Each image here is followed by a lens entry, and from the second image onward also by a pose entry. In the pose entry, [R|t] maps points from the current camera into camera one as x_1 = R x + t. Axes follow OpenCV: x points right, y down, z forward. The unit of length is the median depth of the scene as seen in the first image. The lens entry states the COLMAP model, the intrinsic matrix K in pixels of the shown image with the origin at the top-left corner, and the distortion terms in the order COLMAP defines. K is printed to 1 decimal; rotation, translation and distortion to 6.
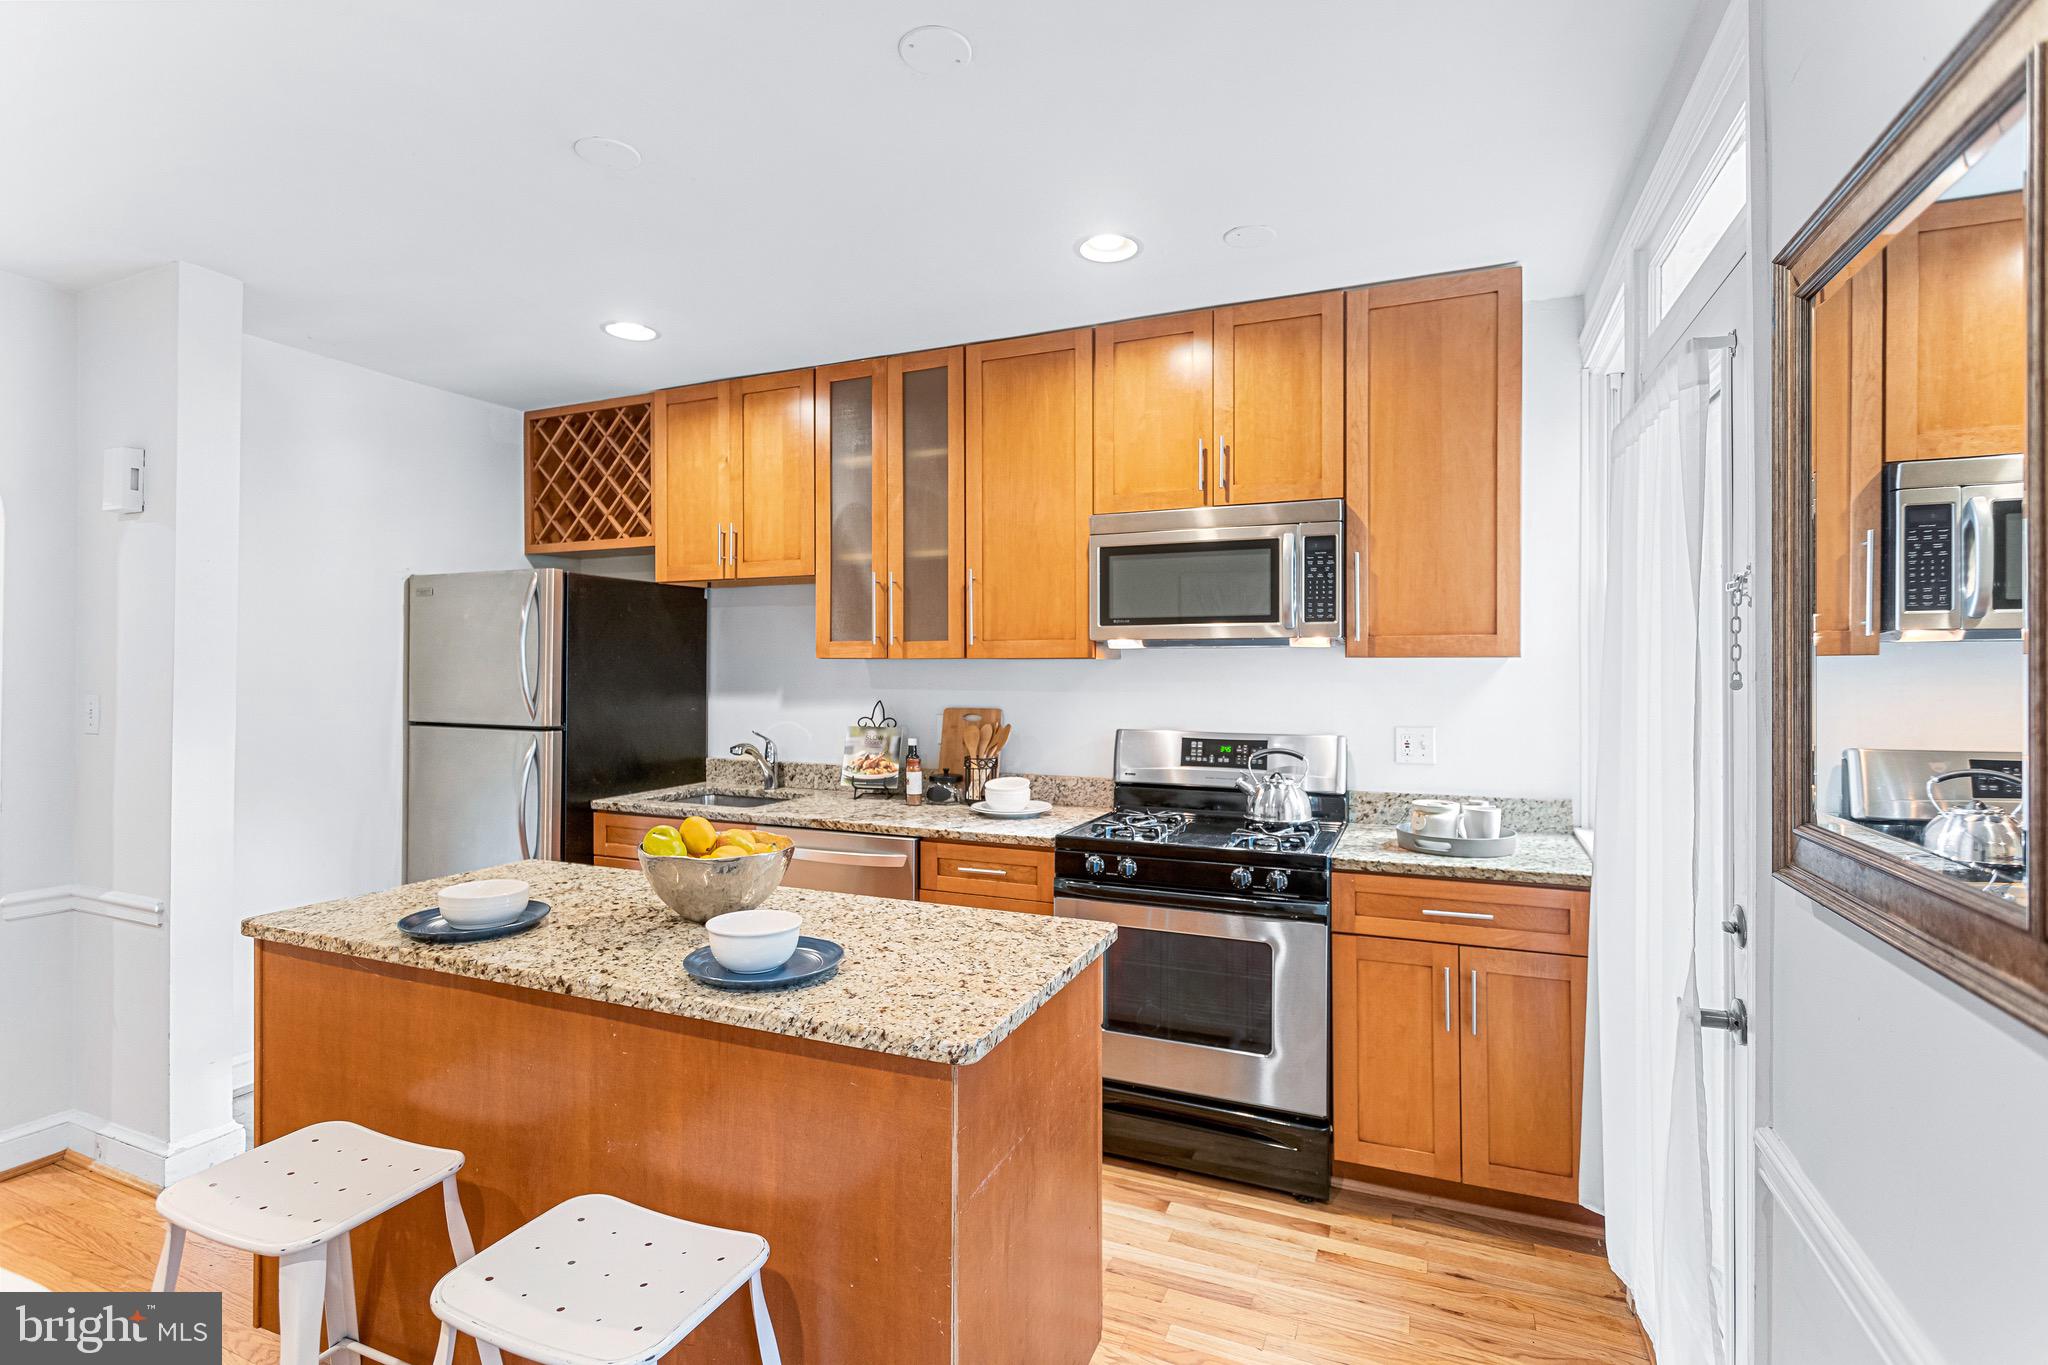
lens RADIAL K [[972.6, 0, 1020.3], [0, 972.6, 672.4], [0, 0, 1]] dist [-0.002091, 0.002721]
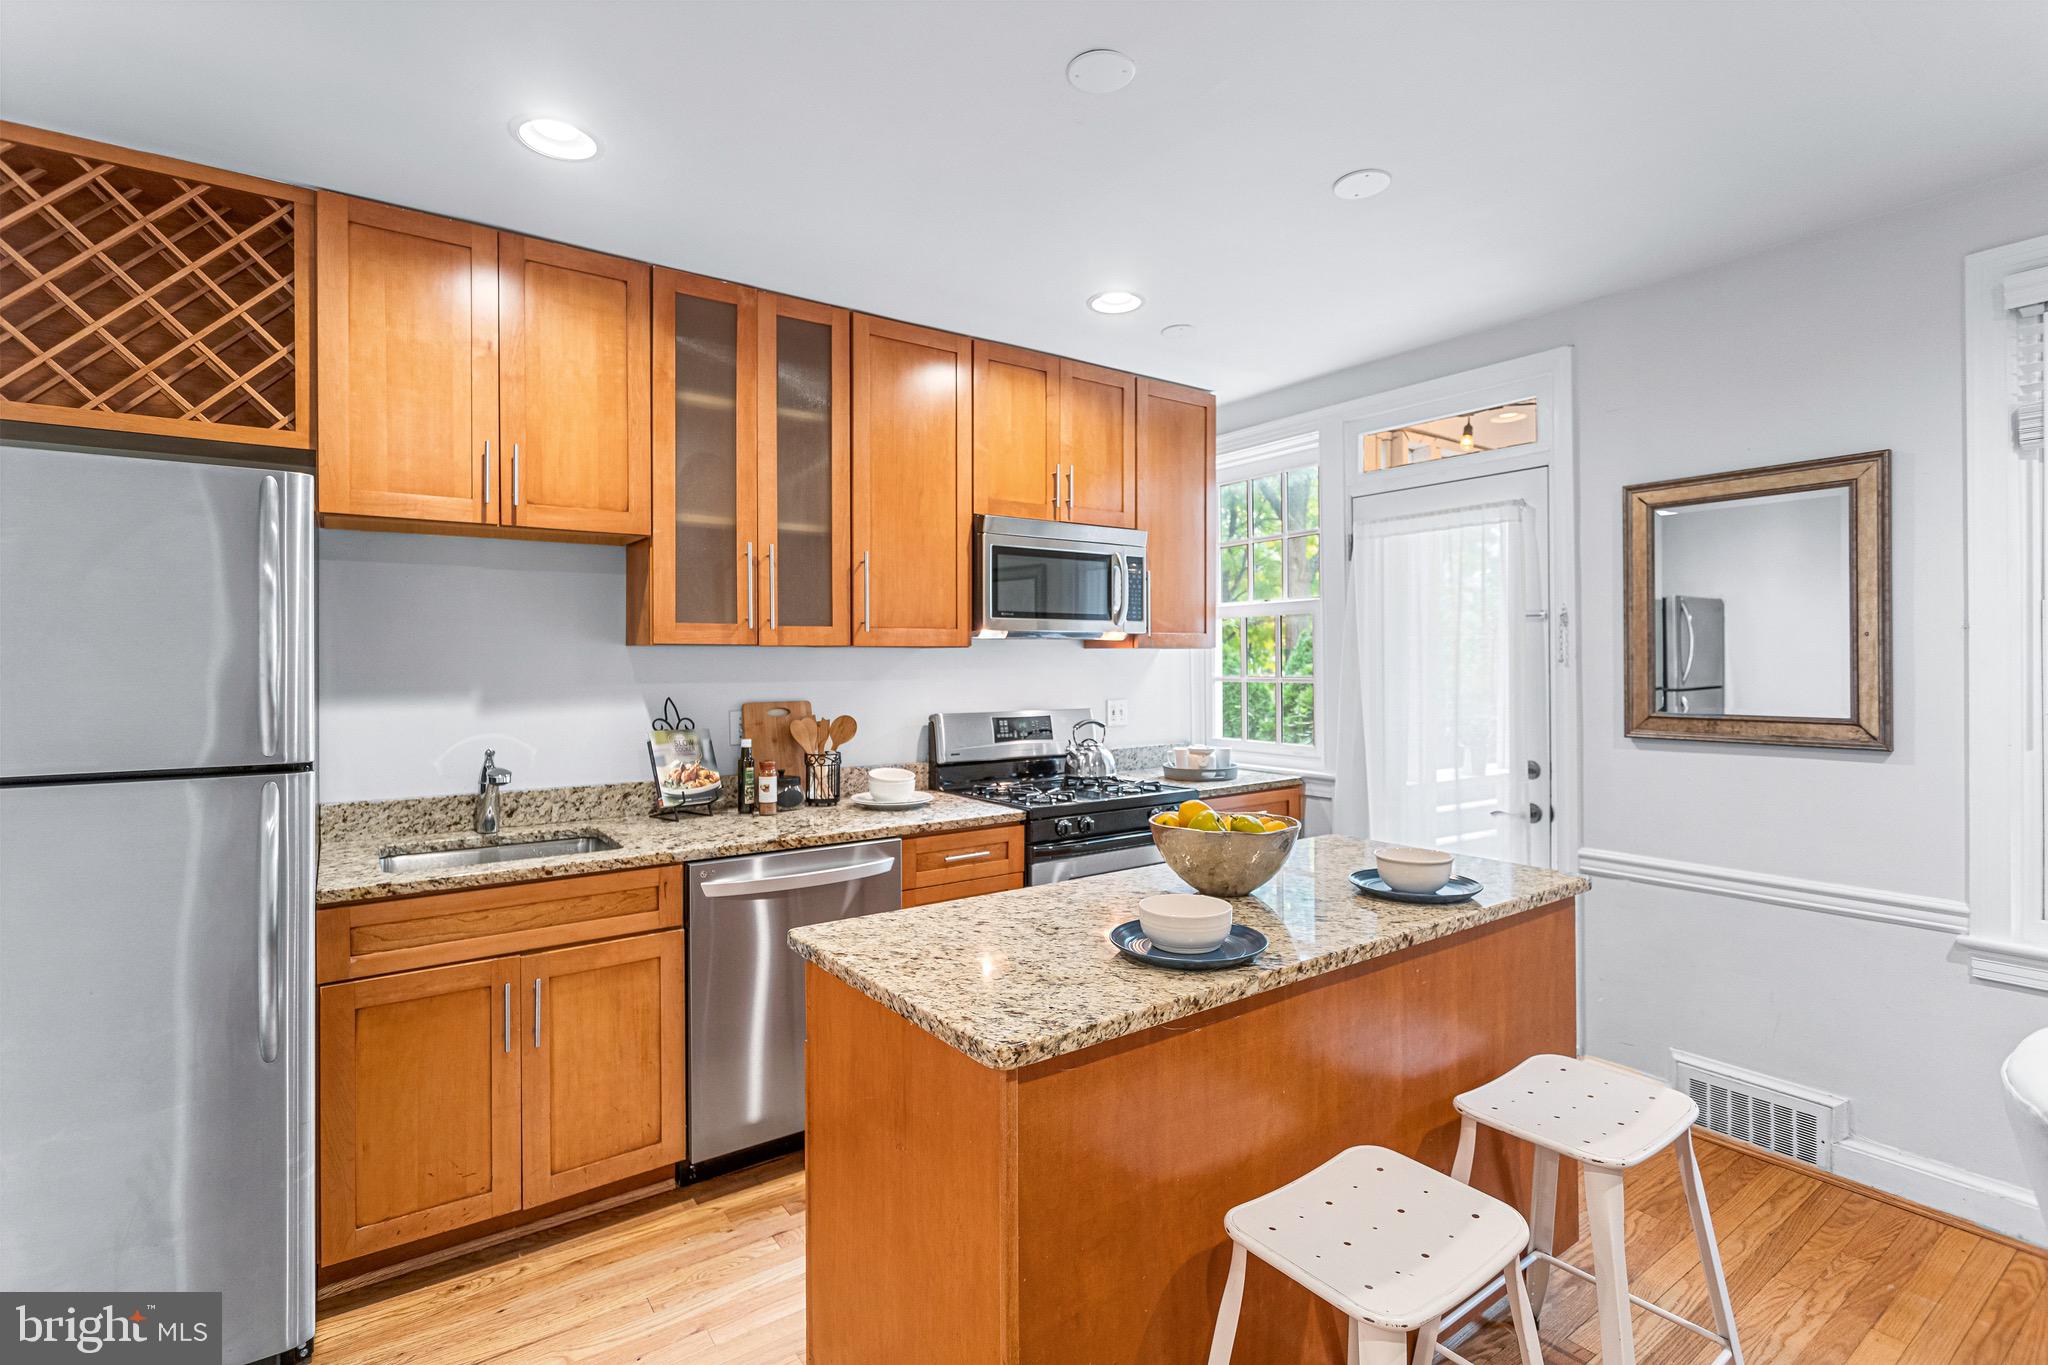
lens RADIAL K [[972.6, 0, 1024.4], [0, 972.6, 664.8], [0, 0, 1]] dist [-0.002091, 0.002721]
pose [[0.509413, -0.008425, 0.860481, -0.754005], [0.007120, 0.999959, 0.005576, -0.000498], [-0.860492, 0.003286, 0.509453, 0.371210]]
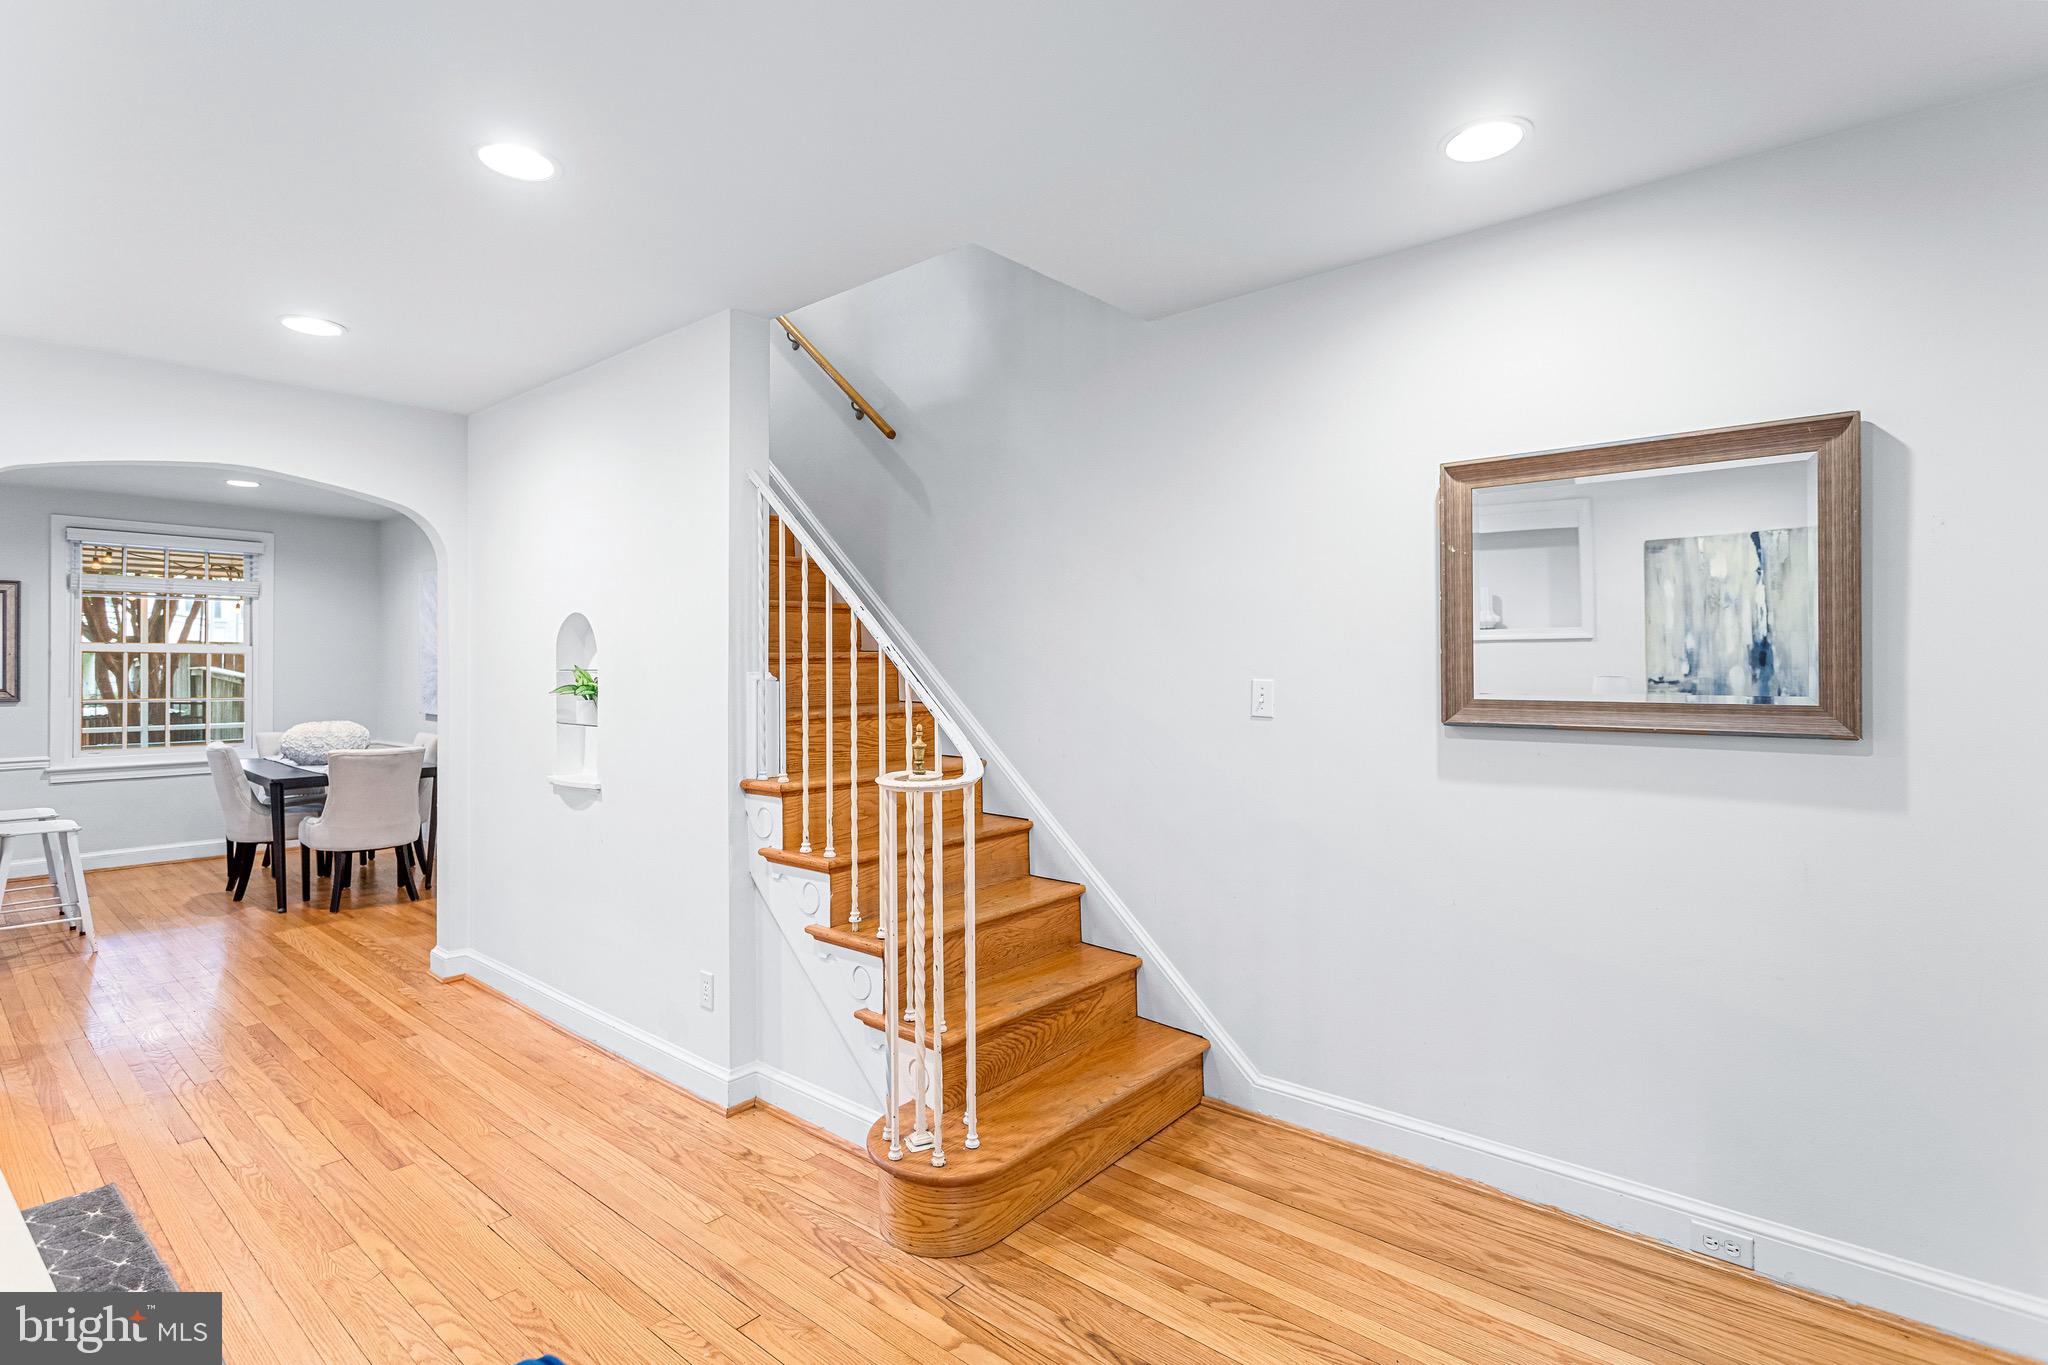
lens RADIAL K [[972.6, 0, 1031.7], [0, 972.6, 667.9], [0, 0, 1]] dist [-0.002091, 0.002721]
pose [[-0.961250, -0.006183, 0.275610, -2.112333], [-0.006678, 0.999977, -0.000856, -0.000645], [-0.275598, -0.002663, -0.961269, 1.404667]]
